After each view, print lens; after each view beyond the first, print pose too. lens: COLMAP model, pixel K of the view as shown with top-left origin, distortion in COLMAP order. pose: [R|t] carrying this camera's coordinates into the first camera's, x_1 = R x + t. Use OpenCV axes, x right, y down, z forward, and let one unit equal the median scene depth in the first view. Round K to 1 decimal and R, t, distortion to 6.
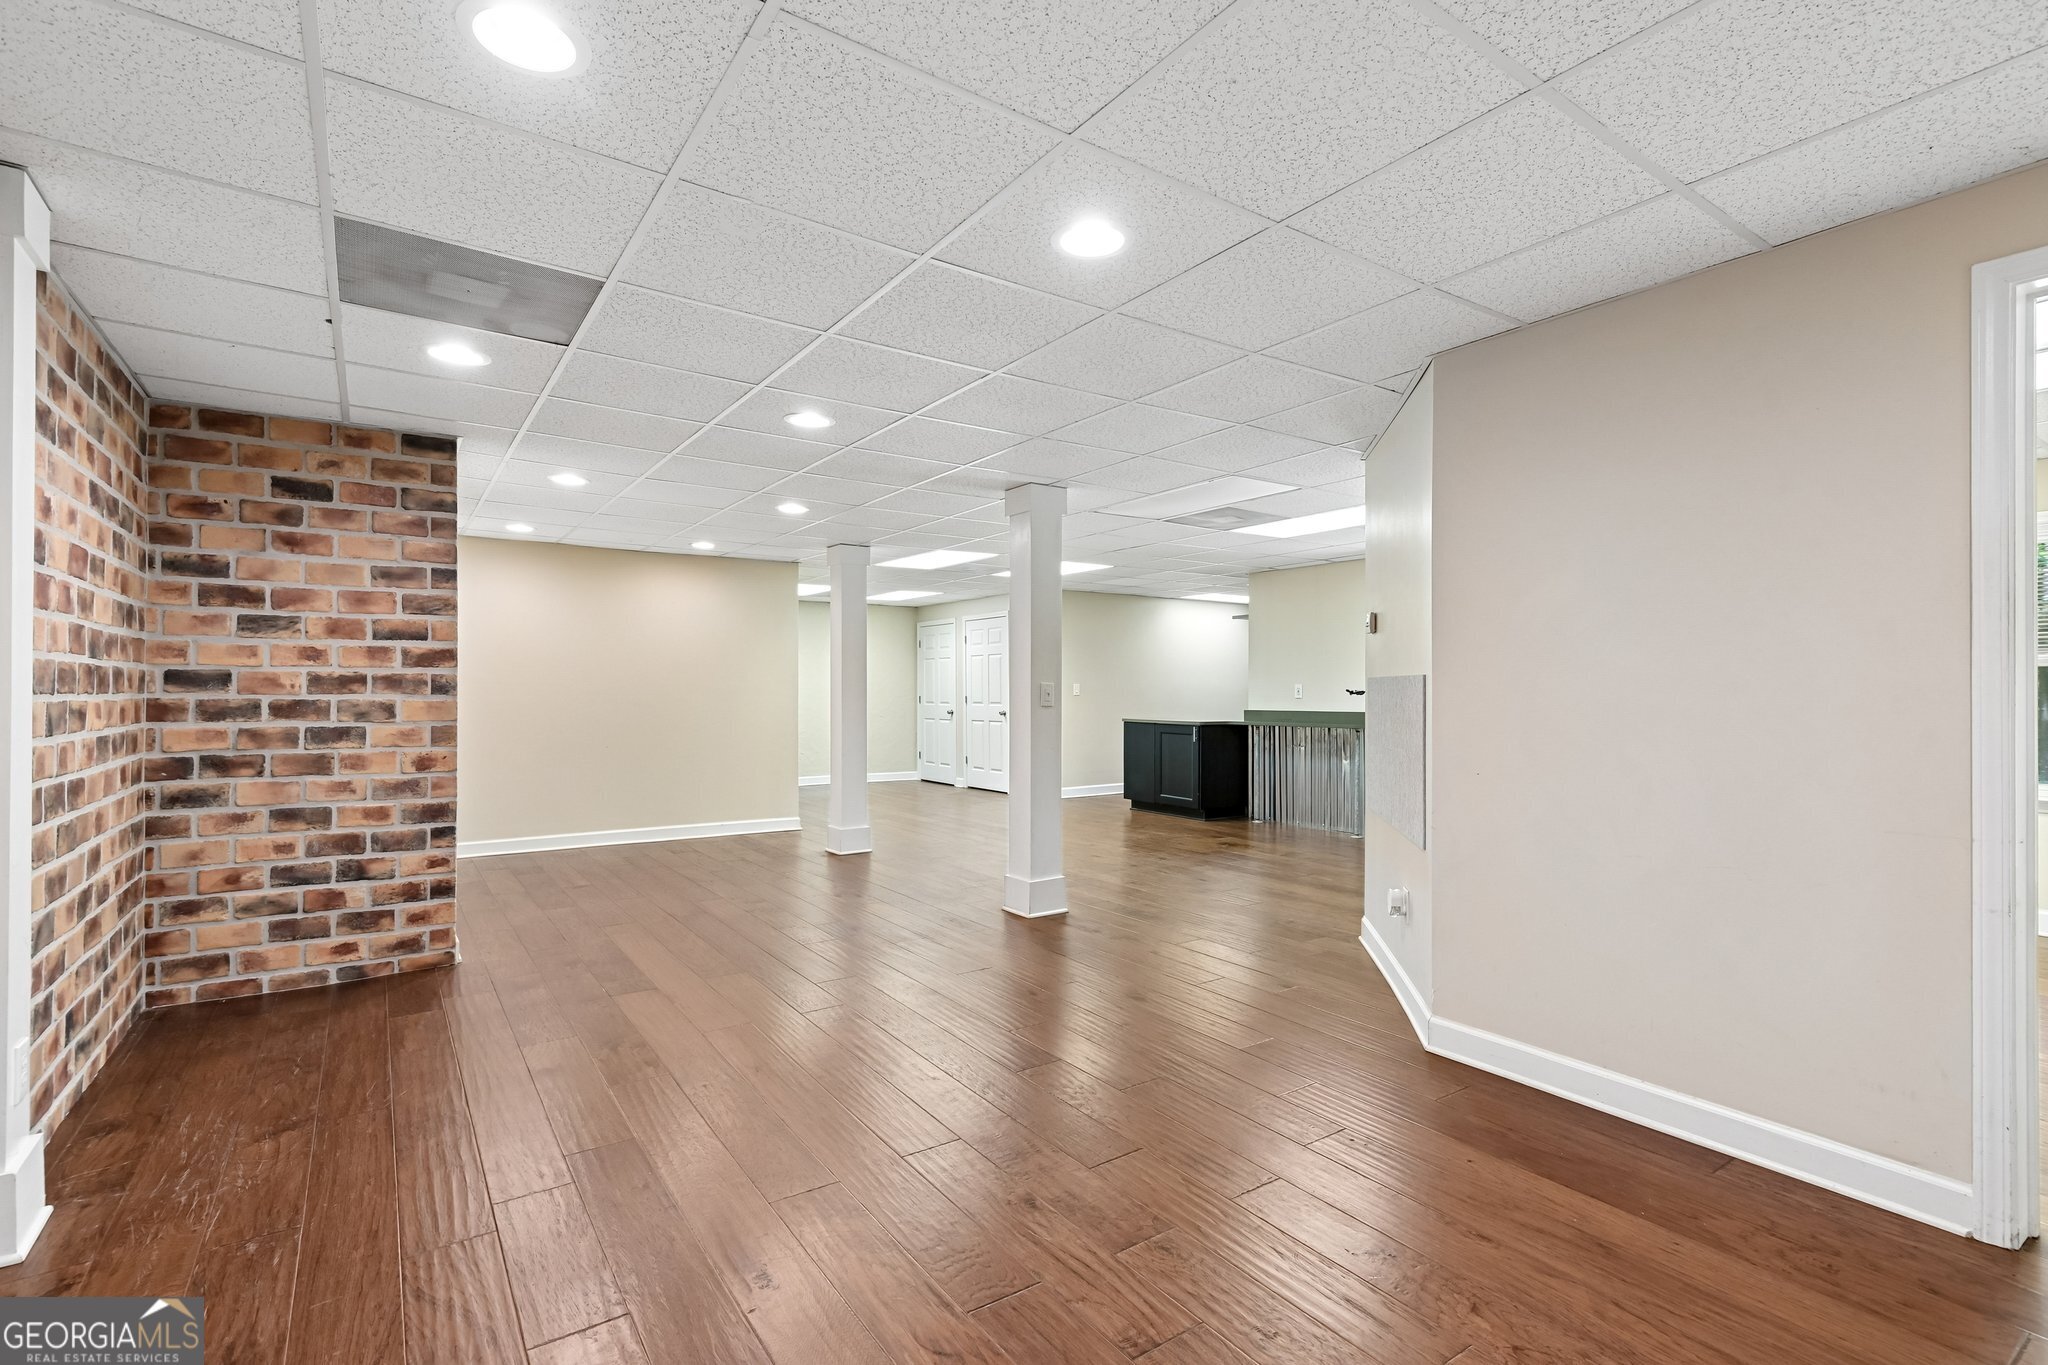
lens RADIAL K [[942.0, 0, 1034.5], [0, 942.0, 684.1], [0, 0, 1]] dist [0.006956, -0.002941]
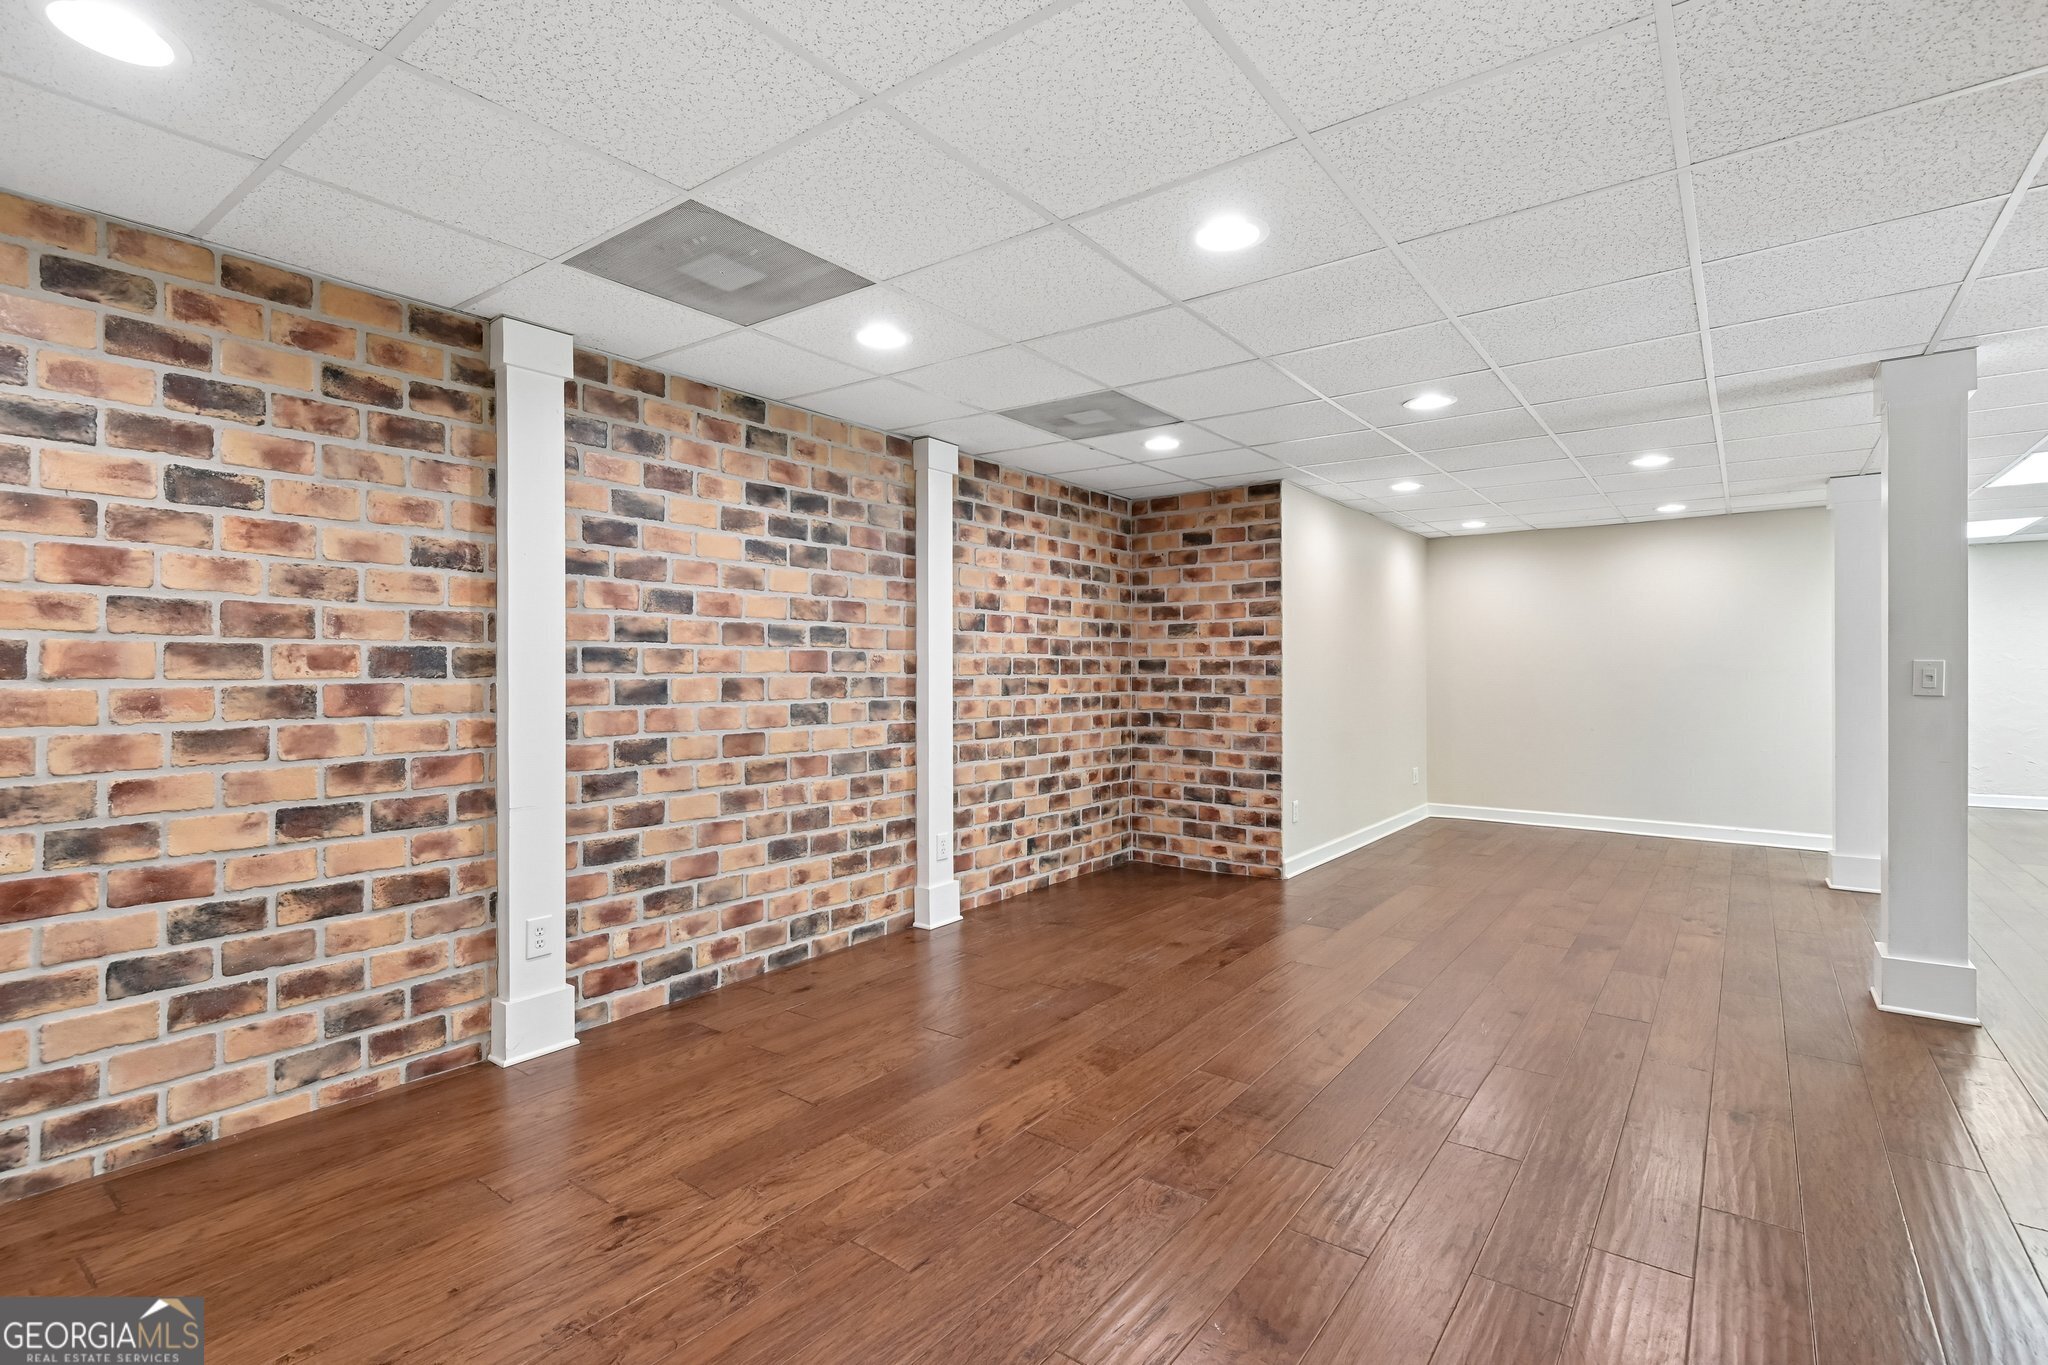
lens RADIAL K [[942.0, 0, 1034.1], [0, 942.0, 675.1], [0, 0, 1]] dist [0.006956, -0.002941]
pose [[0.317396, 0.001489, -0.948292, 0.566544], [0.008105, 0.999958, 0.004283, 0.002542], [0.948258, -0.009045, 0.317371, 0.274475]]
